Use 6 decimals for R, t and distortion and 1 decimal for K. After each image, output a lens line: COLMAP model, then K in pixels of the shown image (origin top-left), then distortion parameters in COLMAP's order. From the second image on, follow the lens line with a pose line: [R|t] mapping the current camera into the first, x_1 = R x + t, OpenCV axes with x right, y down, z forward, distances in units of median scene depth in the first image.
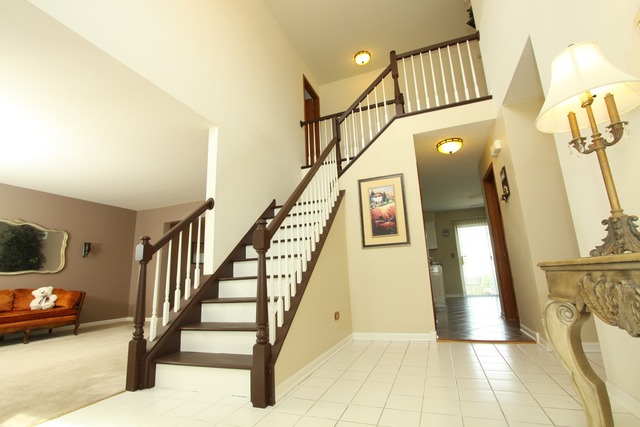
lens RADIAL K [[294.3, 0, 323.9], [0, 294.3, 213.5], [0, 0, 1]] dist [-0.016792, 0.003247]
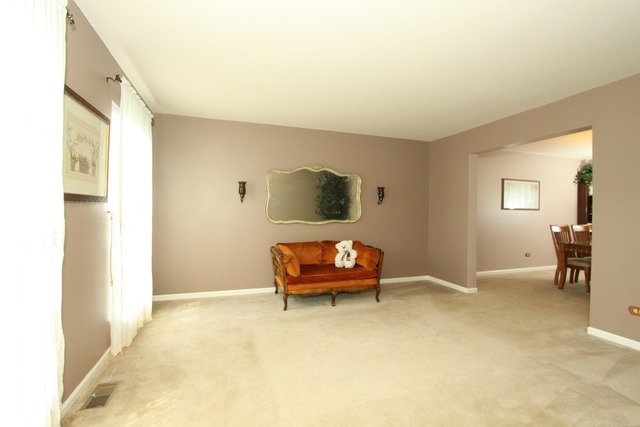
lens RADIAL K [[294.3, 0, 321.6], [0, 294.3, 213.9], [0, 0, 1]] dist [-0.016792, 0.003247]
pose [[0.645198, 0.056221, -0.761944, -0.334784], [0.115722, 0.978591, 0.170197, 0.015595], [0.755201, -0.197985, 0.624879, 0.404249]]
